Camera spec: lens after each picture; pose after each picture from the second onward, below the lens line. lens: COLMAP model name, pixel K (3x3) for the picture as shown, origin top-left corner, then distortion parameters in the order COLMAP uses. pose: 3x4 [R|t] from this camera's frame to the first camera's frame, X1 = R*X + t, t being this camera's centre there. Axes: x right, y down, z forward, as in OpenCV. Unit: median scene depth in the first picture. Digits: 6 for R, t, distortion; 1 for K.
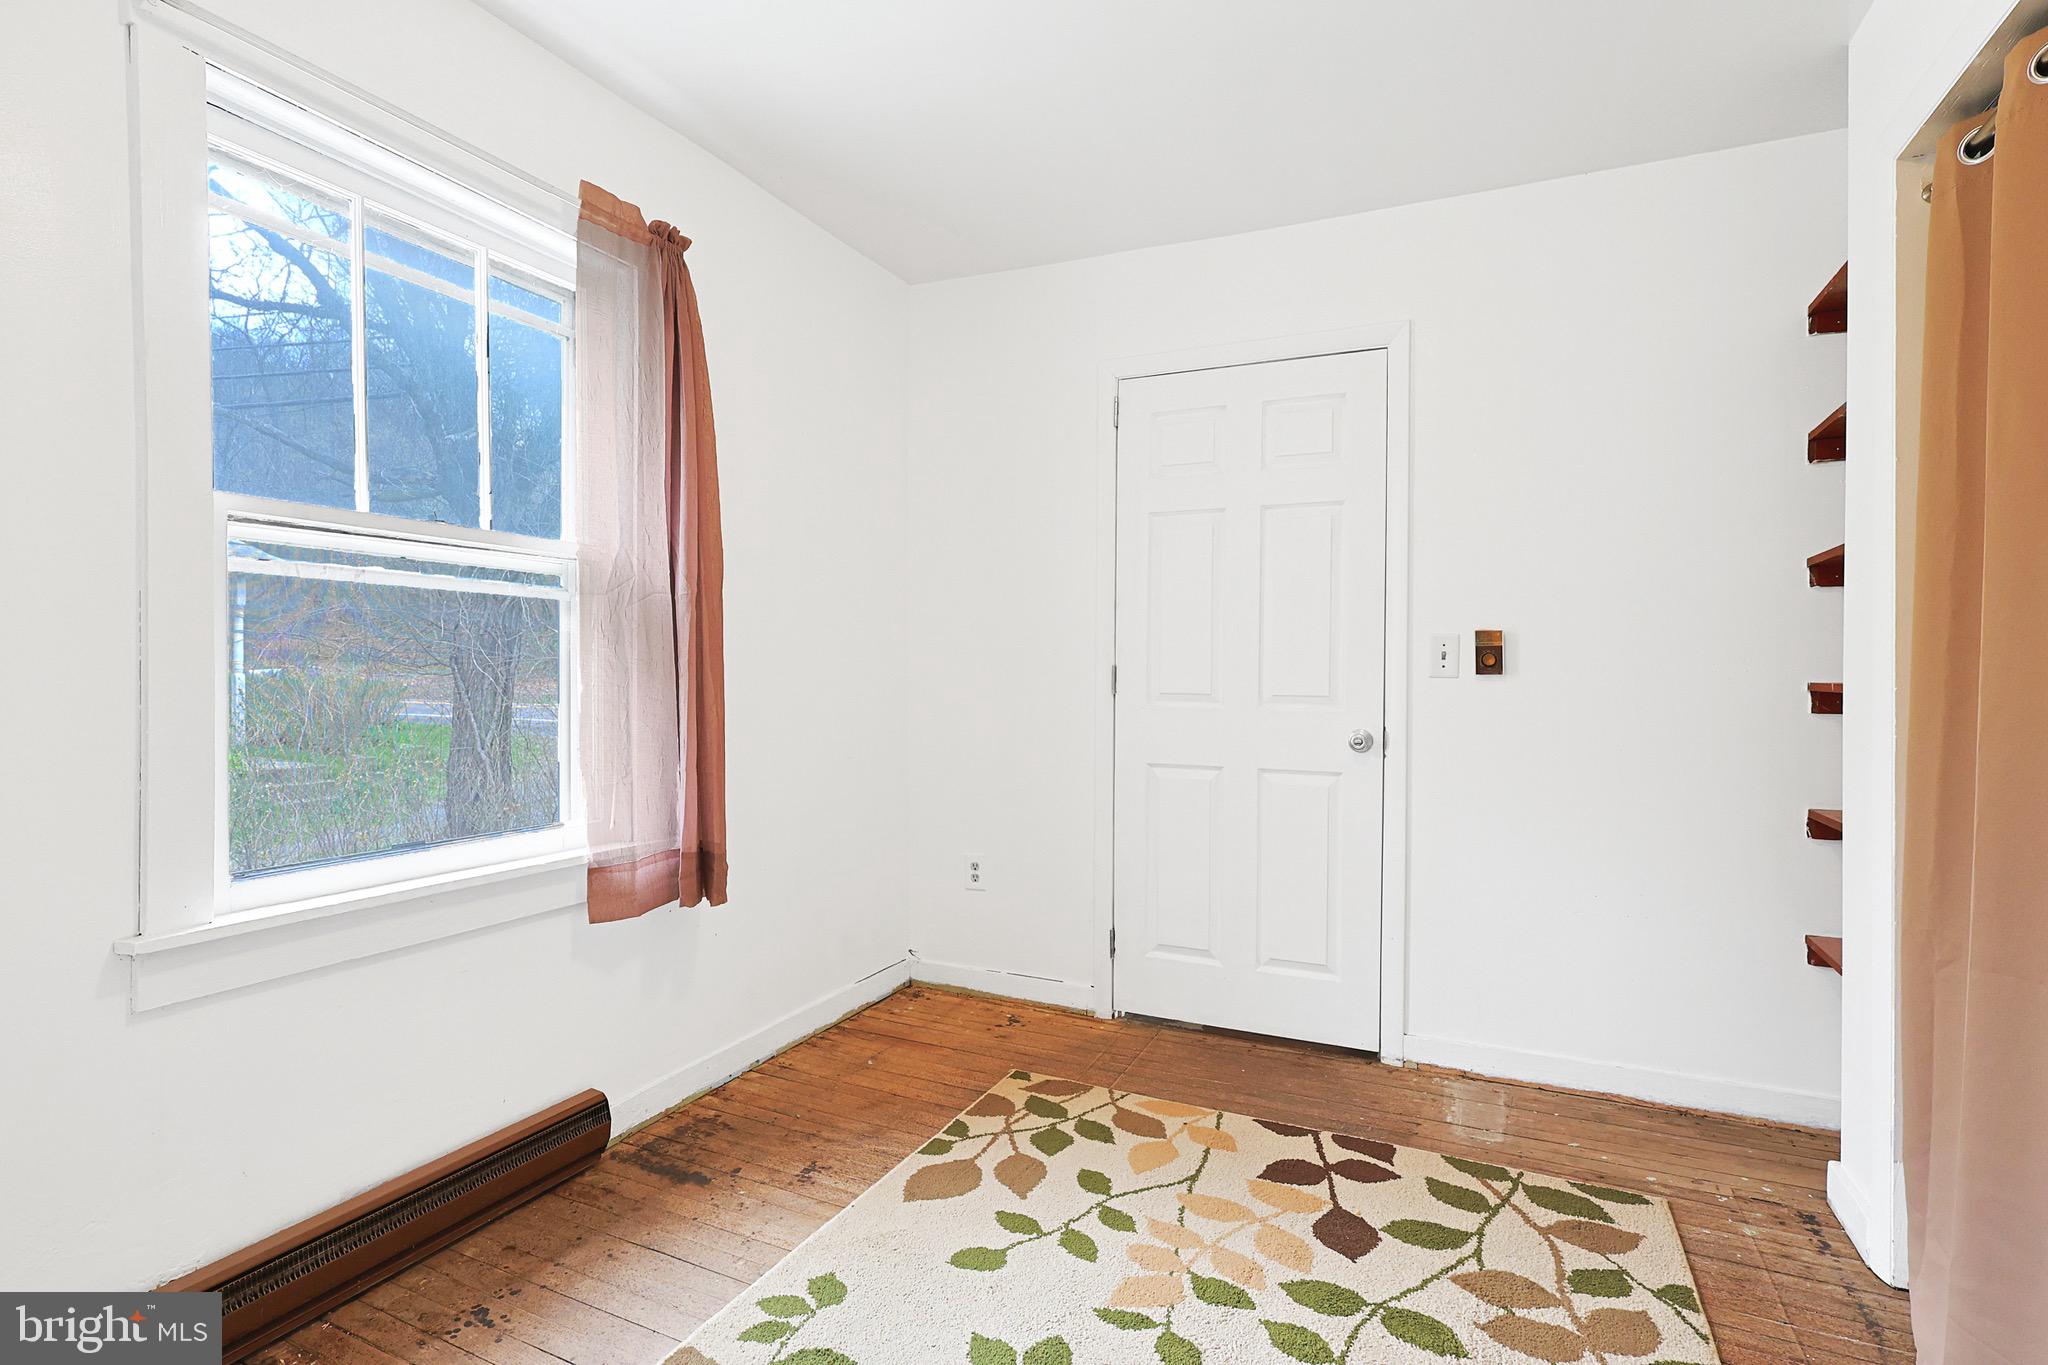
lens RADIAL K [[994.7, 0, 1029.1], [0, 994.7, 683.7], [0, 0, 1]] dist [-0.010481, 0.004879]
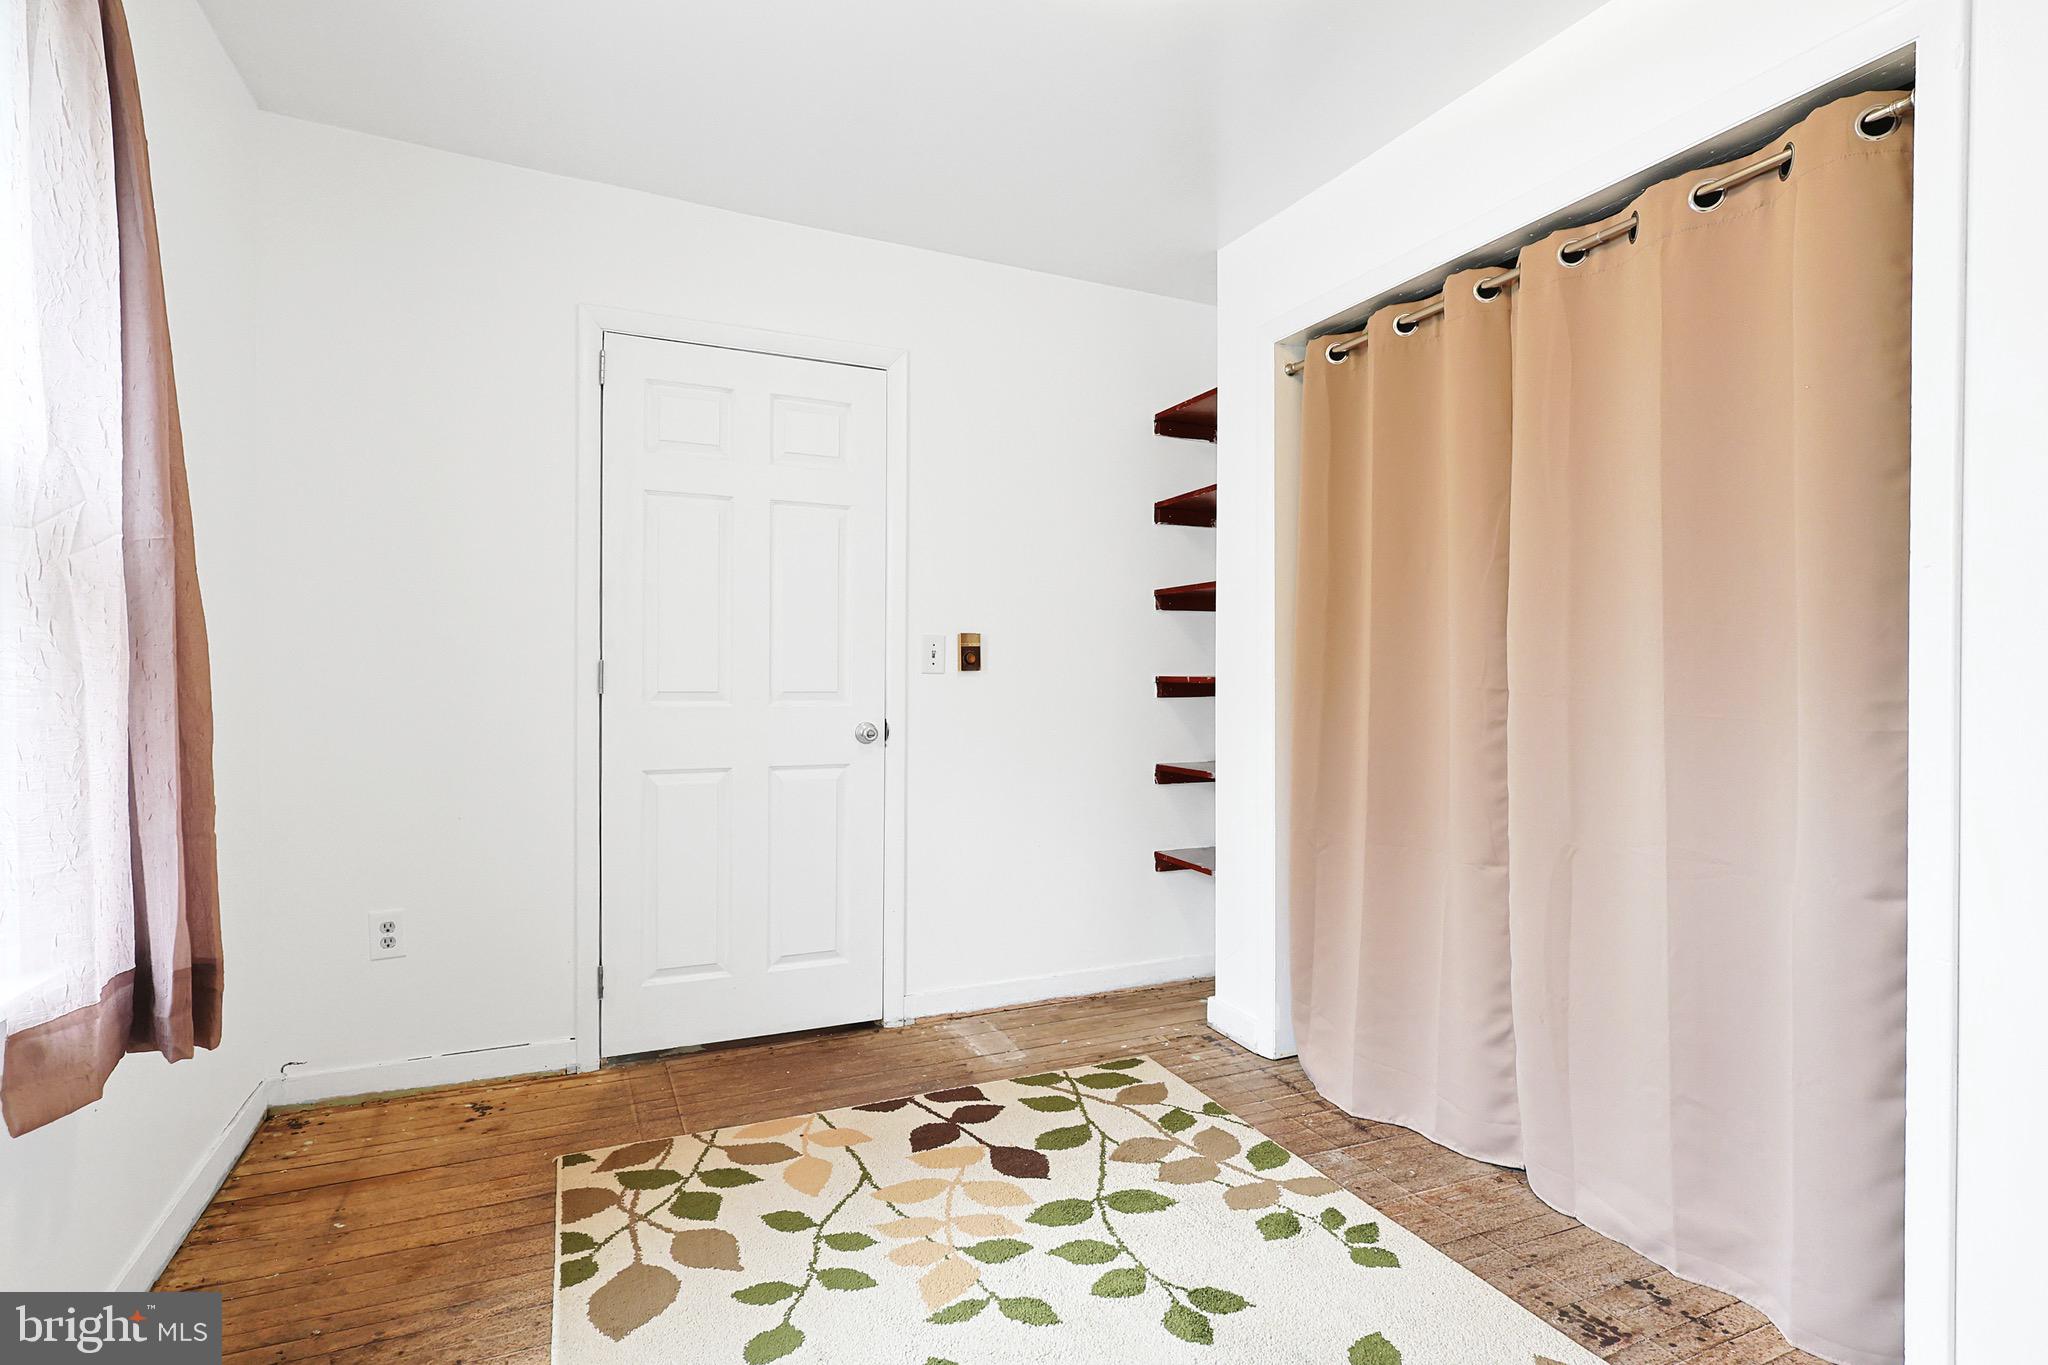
lens RADIAL K [[994.7, 0, 1029.5], [0, 994.7, 683.9], [0, 0, 1]] dist [-0.010481, 0.004879]
pose [[0.646376, -0.011689, 0.762930, -0.406419], [0.006517, 0.999931, 0.009799, -0.005132], [-0.762992, -0.001362, 0.646407, 0.192884]]
